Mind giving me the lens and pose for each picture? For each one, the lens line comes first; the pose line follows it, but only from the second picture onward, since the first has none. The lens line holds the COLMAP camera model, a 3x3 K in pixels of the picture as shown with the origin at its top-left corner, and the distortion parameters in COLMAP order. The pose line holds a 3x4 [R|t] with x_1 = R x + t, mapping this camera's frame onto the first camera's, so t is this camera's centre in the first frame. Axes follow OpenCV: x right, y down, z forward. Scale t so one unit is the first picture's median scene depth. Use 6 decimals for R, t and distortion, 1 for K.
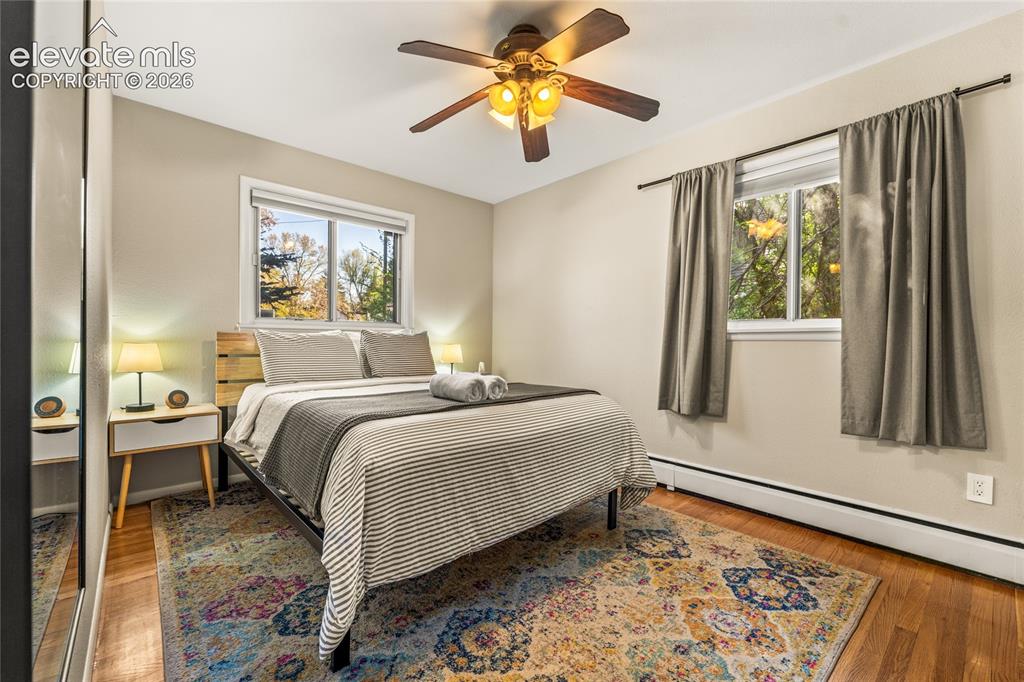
lens RADIAL K [[424.4, 0, 526.7], [0, 424.4, 342.3], [0, 0, 1]] dist [0.069135, 0.000045]
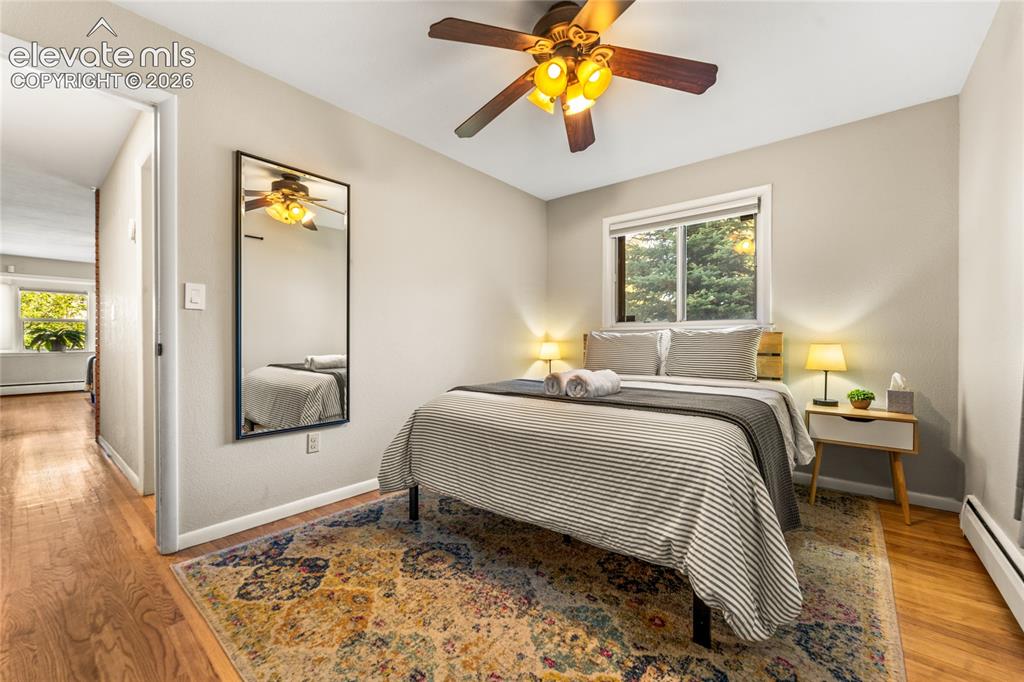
lens RADIAL K [[417.2, 0, 504.0], [0, 417.2, 340.4], [0, 0, 1]] dist [-0.009776, 0.000064]
pose [[0.132022, -0.008578, -0.991210, 0.808518], [-0.003232, 0.999954, -0.009084, 0.016390], [0.991242, 0.004403, 0.131988, 0.706463]]
